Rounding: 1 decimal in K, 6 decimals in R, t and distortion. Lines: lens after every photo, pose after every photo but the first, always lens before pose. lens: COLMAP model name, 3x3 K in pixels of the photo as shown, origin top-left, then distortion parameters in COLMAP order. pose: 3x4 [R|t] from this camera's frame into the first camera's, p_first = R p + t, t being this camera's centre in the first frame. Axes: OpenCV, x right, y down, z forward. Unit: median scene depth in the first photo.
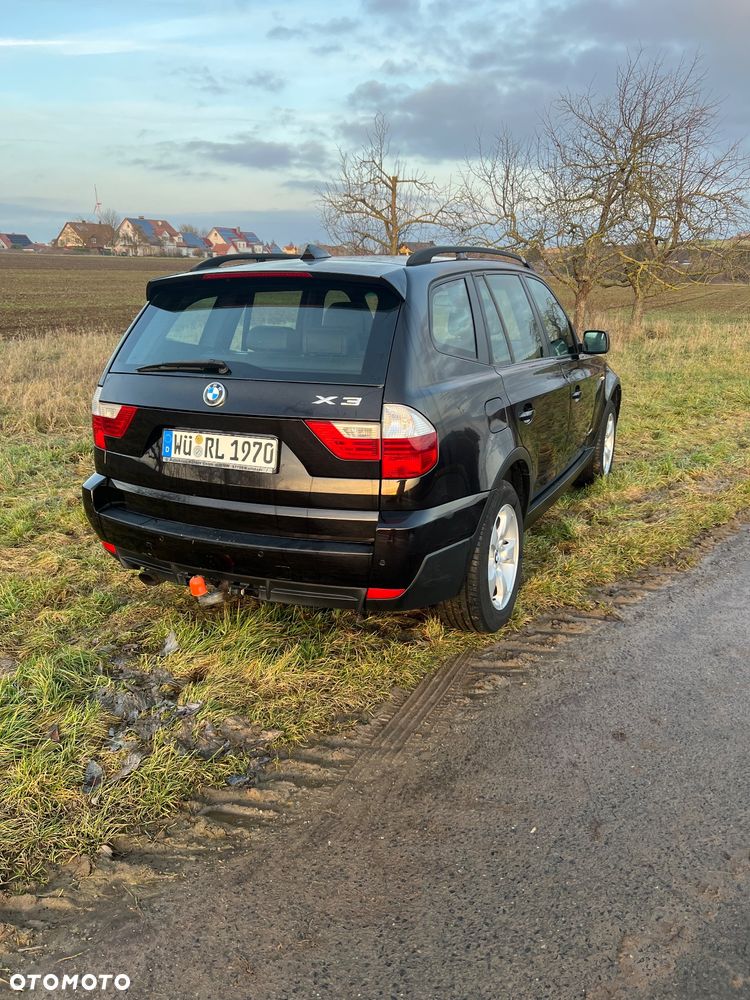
lens RADIAL K [[796.4, 0, 375.2], [0, 796.4, 520.4], [0, 0, 1]] dist [0.056504, -0.077146]
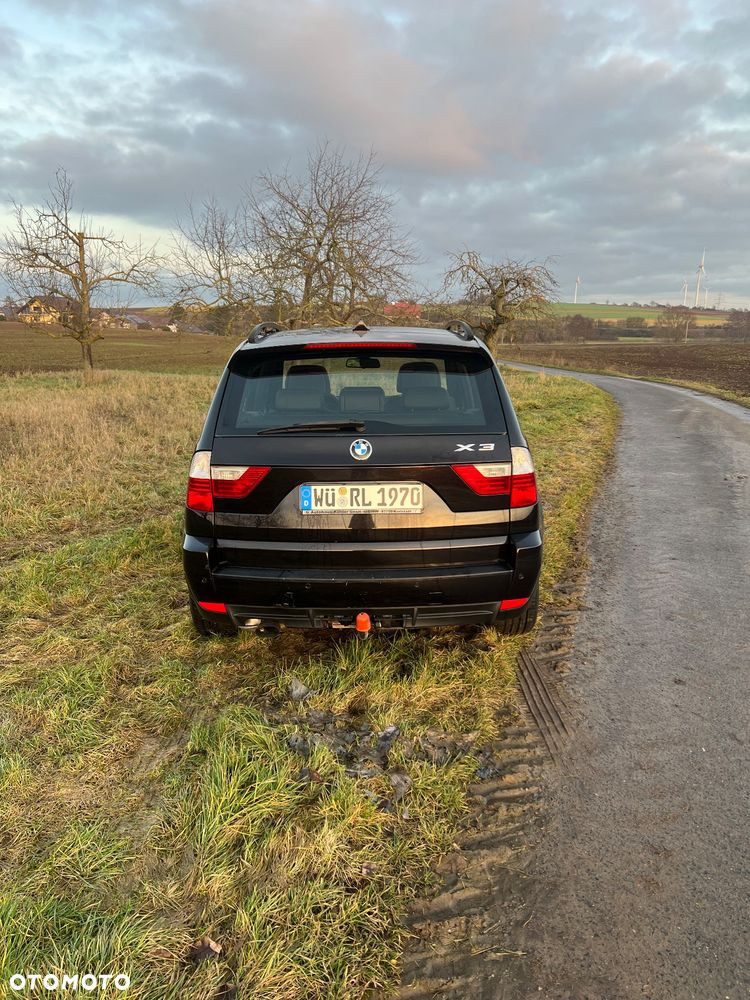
lens RADIAL K [[820.7, 0, 375.0], [0, 820.7, 500.0], [0, 0, 1]] dist [0.050100, -0.014402]
pose [[0.885704, -0.088565, 0.455724, -0.684191], [0.130756, 0.989485, -0.061829, -0.012134], [-0.445456, 0.114351, 0.887971, -0.030664]]
